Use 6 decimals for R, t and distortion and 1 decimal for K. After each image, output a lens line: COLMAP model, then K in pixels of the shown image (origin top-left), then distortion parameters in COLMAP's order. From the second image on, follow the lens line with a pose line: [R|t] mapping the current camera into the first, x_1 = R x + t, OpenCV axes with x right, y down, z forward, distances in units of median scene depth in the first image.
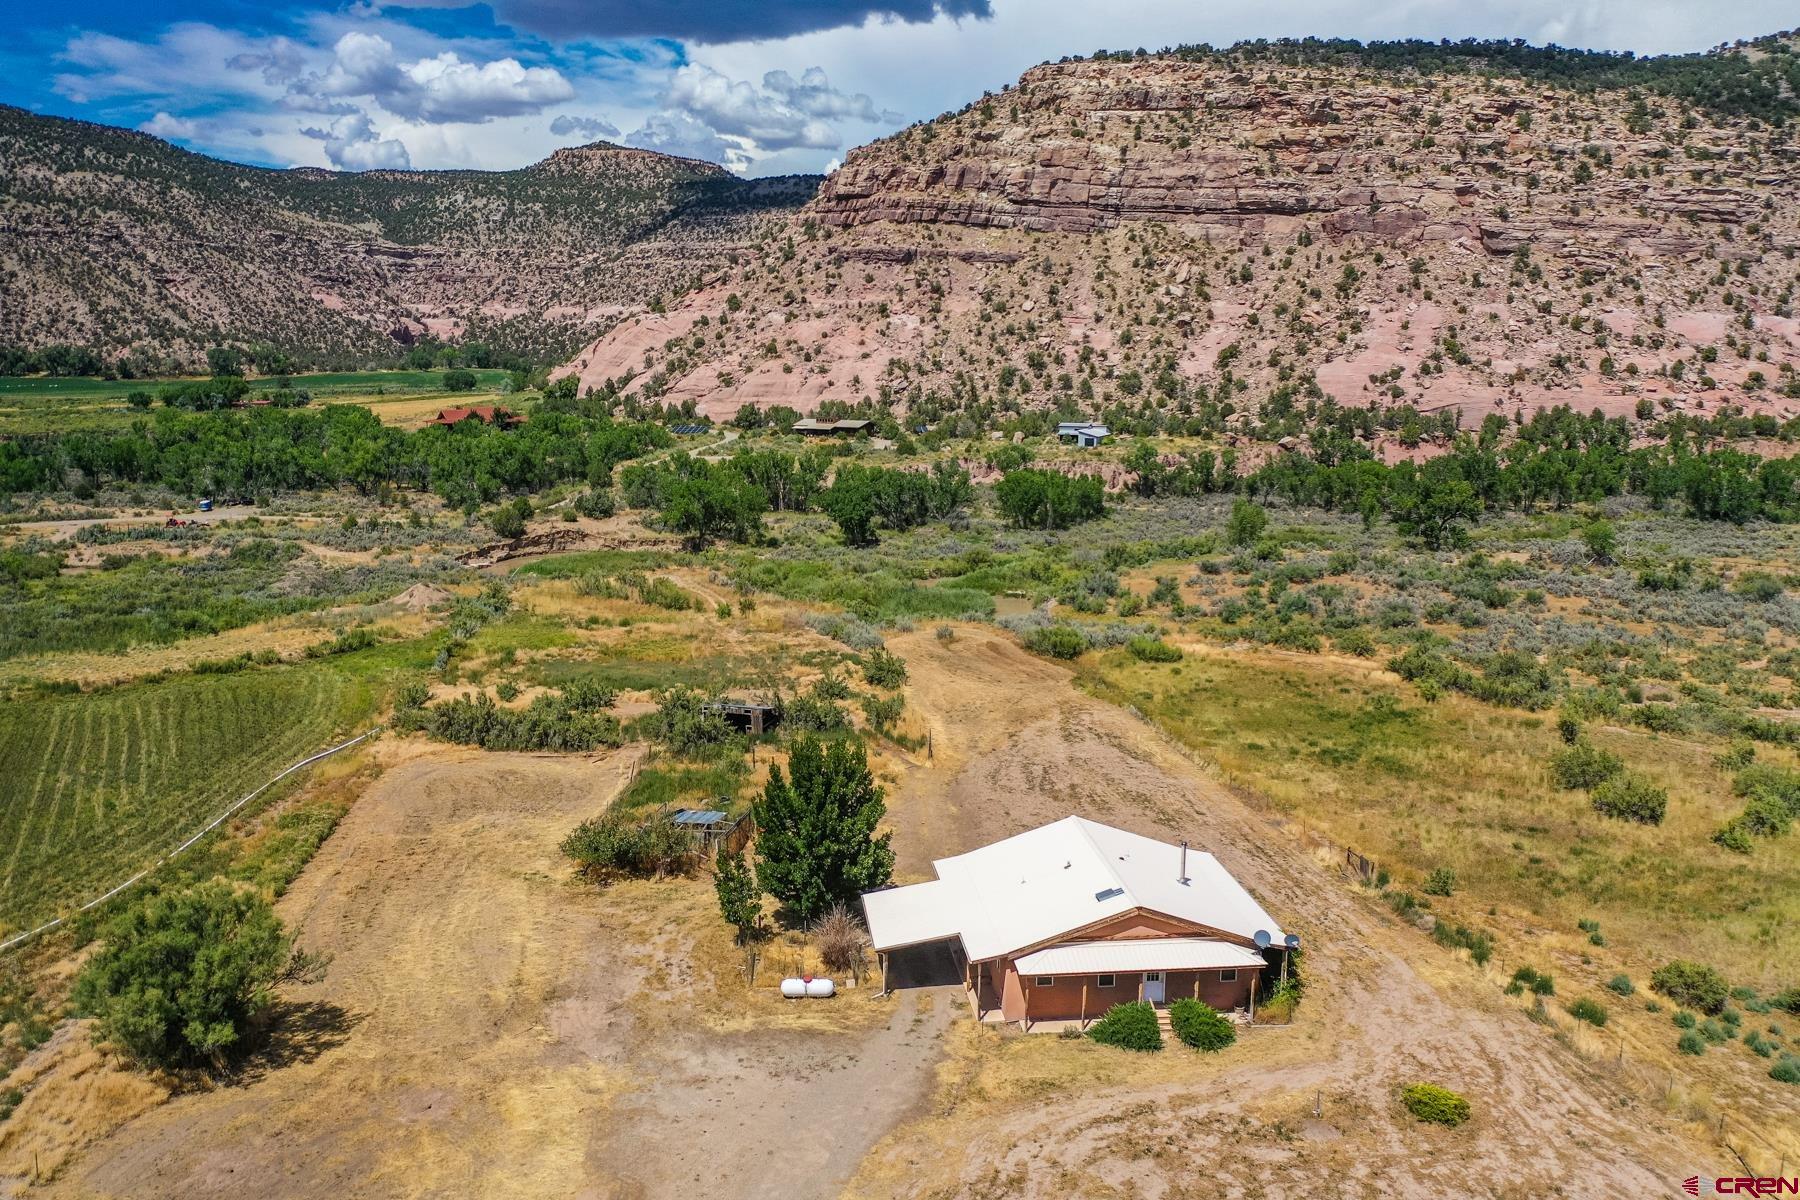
lens RADIAL K [[1421.5, 0, 895.4], [0, 1421.5, 593.5], [0, 0, 1]] dist [-0.007929, 0.006327]
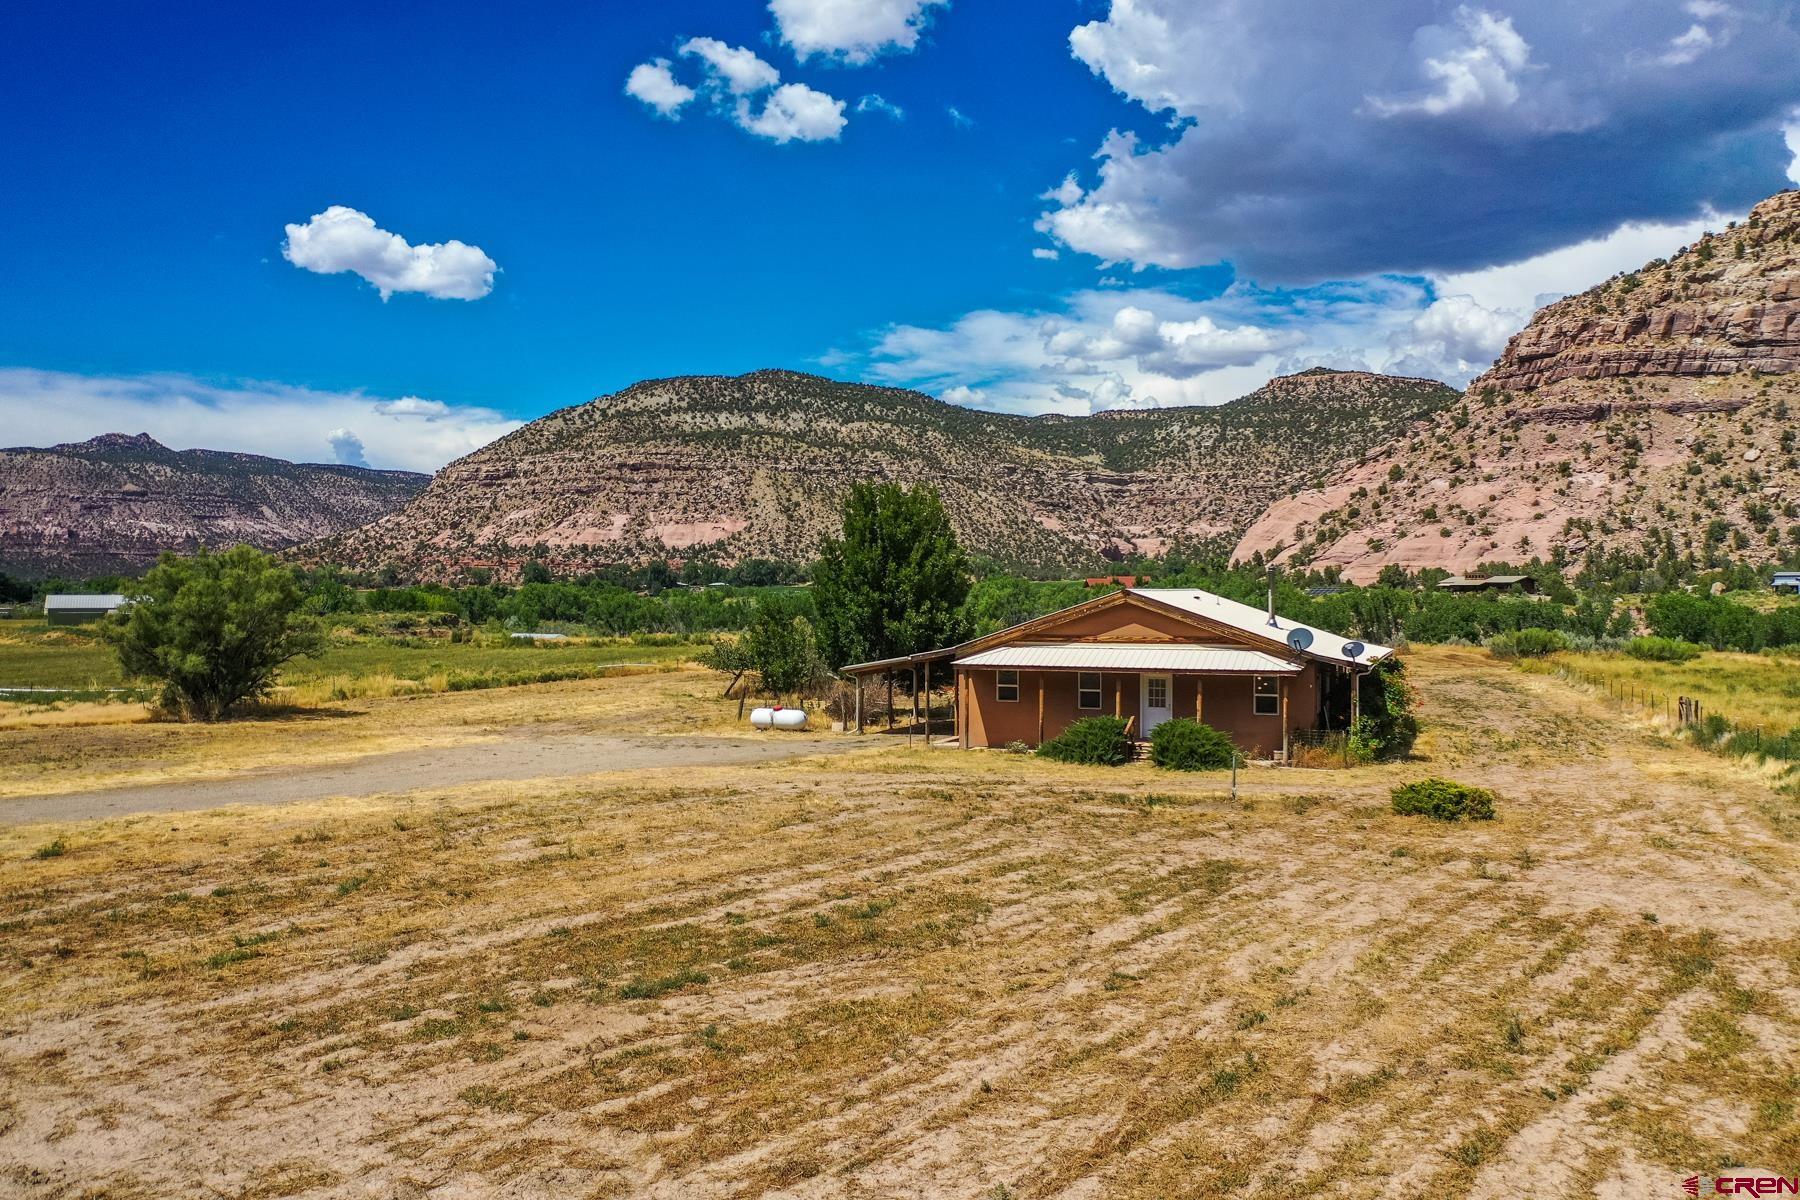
lens RADIAL K [[1421.5, 0, 895.4], [0, 1421.5, 593.5], [0, 0, 1]] dist [-0.007929, 0.006327]
pose [[0.874950, -0.007382, -0.484157, 0.053450], [-0.075061, 0.985729, -0.150677, 0.043107], [0.478360, 0.168177, 0.861910, 0.039271]]
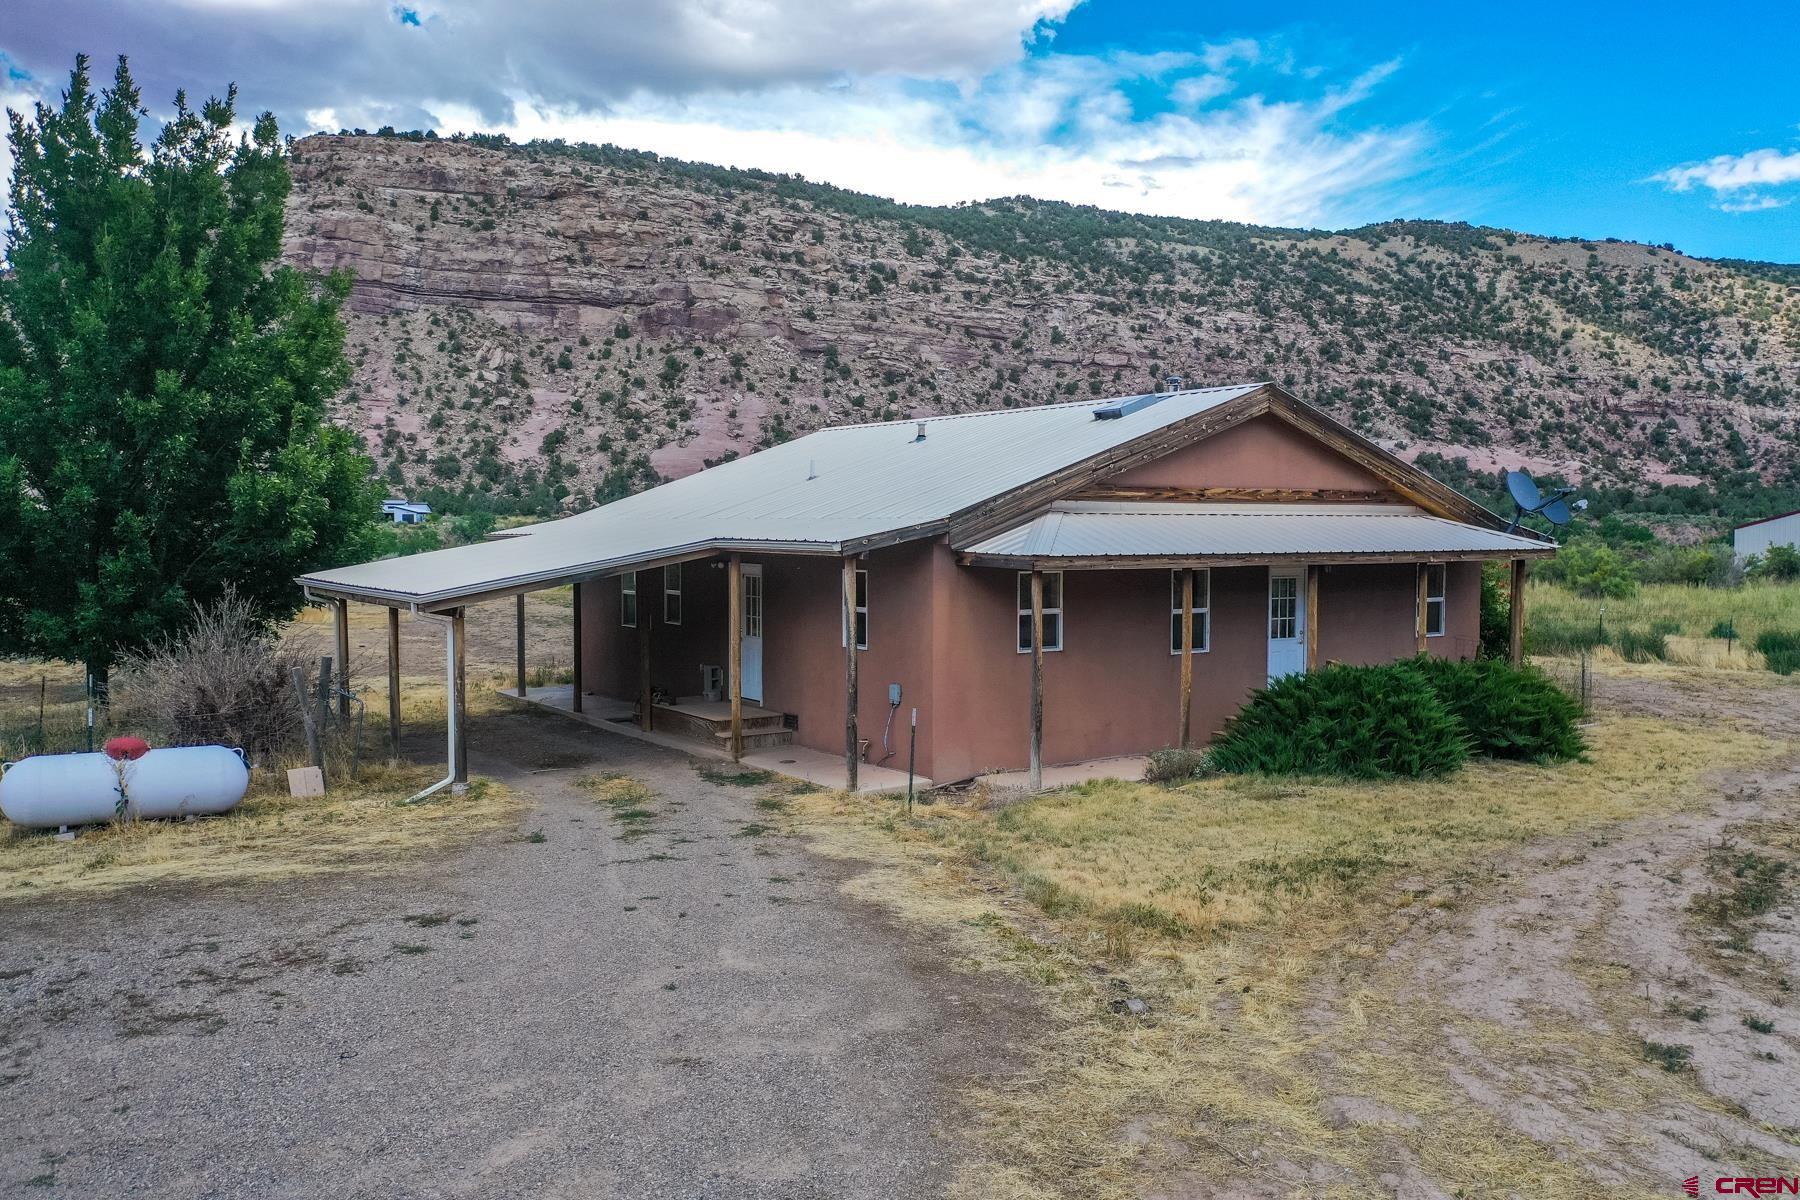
lens RADIAL K [[1421.5, 0, 895.4], [0, 1421.5, 593.5], [0, 0, 1]] dist [-0.007929, 0.006327]
pose [[0.880582, -0.028718, 0.473023, -0.007927], [0.086147, 0.991232, -0.100192, 0.037128], [-0.465998, 0.128977, 0.875334, 0.095862]]
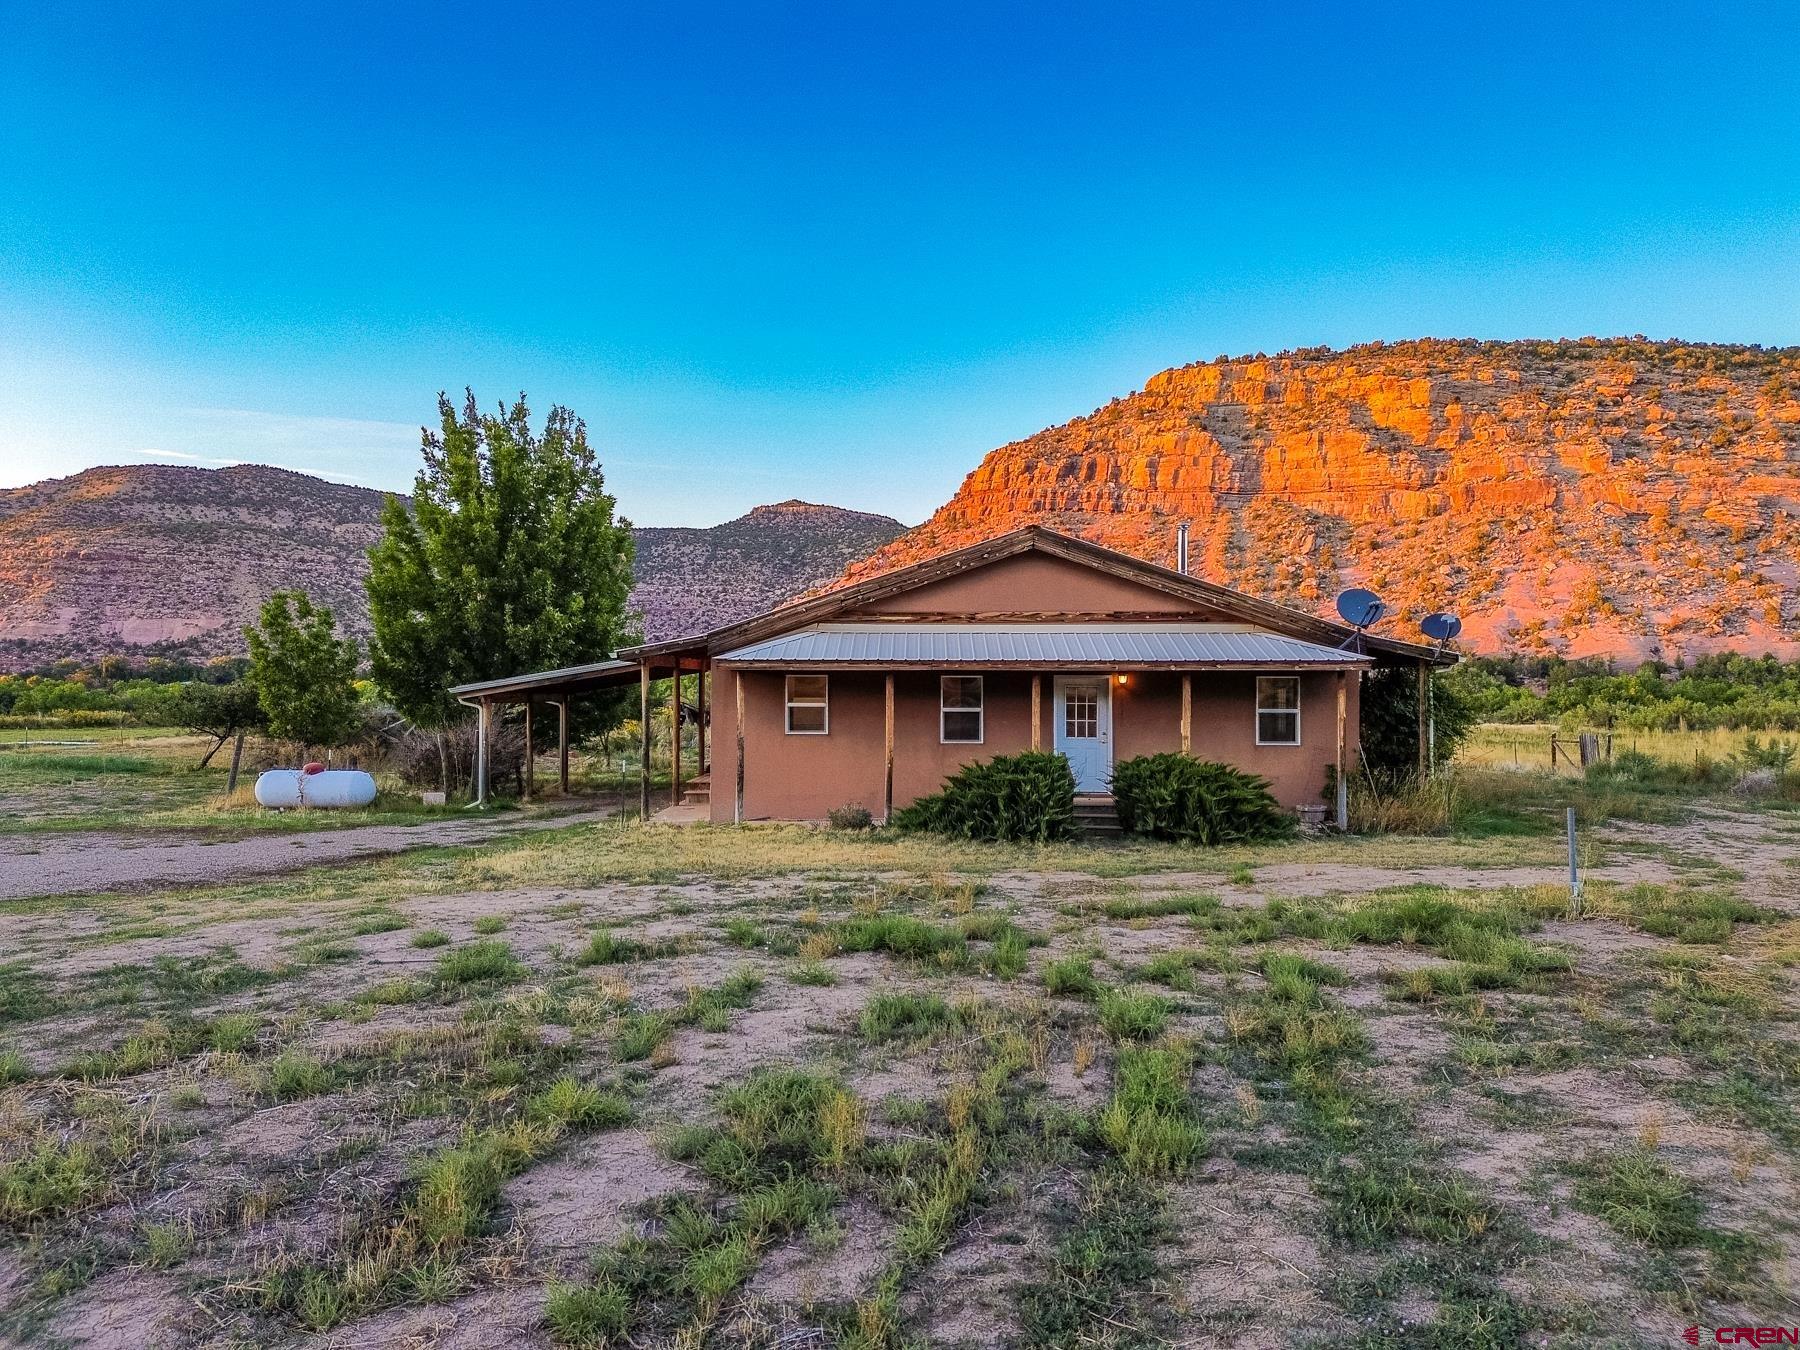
lens RADIAL K [[1259.8, 0, 908.7], [0, 1259.8, 677.4], [0, 0, 1]] dist [0.086684, -0.092776]
pose [[0.992952, -0.007569, -0.118277, 0.022532], [-0.014481, 0.982734, -0.184458, 0.041656], [0.117631, 0.184871, 0.975698, 0.082337]]
